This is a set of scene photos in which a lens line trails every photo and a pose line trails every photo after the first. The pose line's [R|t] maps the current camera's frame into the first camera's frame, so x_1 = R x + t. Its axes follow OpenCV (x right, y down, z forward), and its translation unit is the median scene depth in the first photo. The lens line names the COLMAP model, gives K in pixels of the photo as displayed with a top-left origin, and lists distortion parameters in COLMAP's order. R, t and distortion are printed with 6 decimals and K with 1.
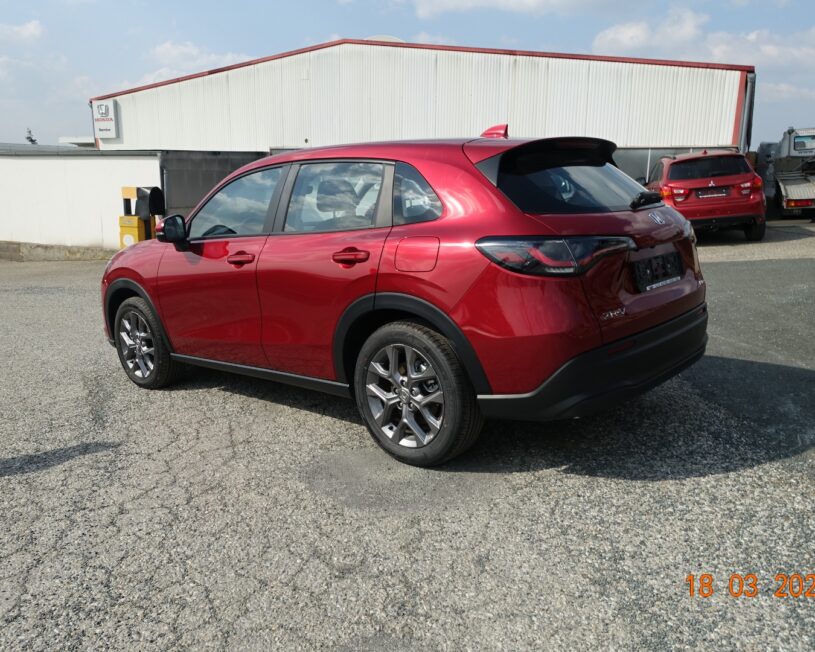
lens RADIAL K [[692.9, 0, 423.9], [0, 692.9, 325.9], [0, 0, 1]] dist [0.006528, 0.005069]
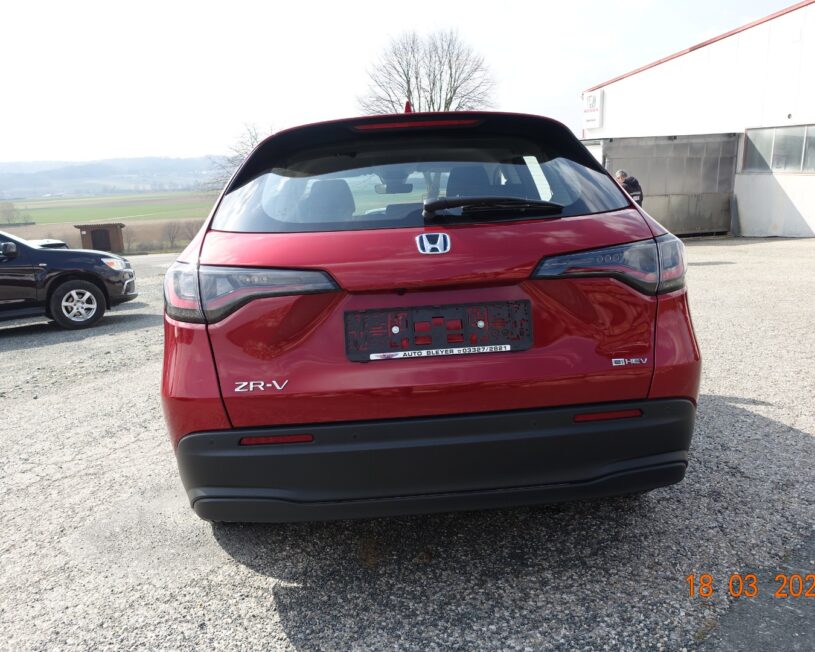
lens RADIAL K [[692.9, 0, 423.9], [0, 692.9, 325.9], [0, 0, 1]] dist [0.006528, 0.005069]
pose [[0.710153, 0.134460, -0.691088, 0.610285], [-0.119775, 0.990358, 0.069607, -0.101993], [0.693784, 0.033343, 0.719411, 0.457962]]
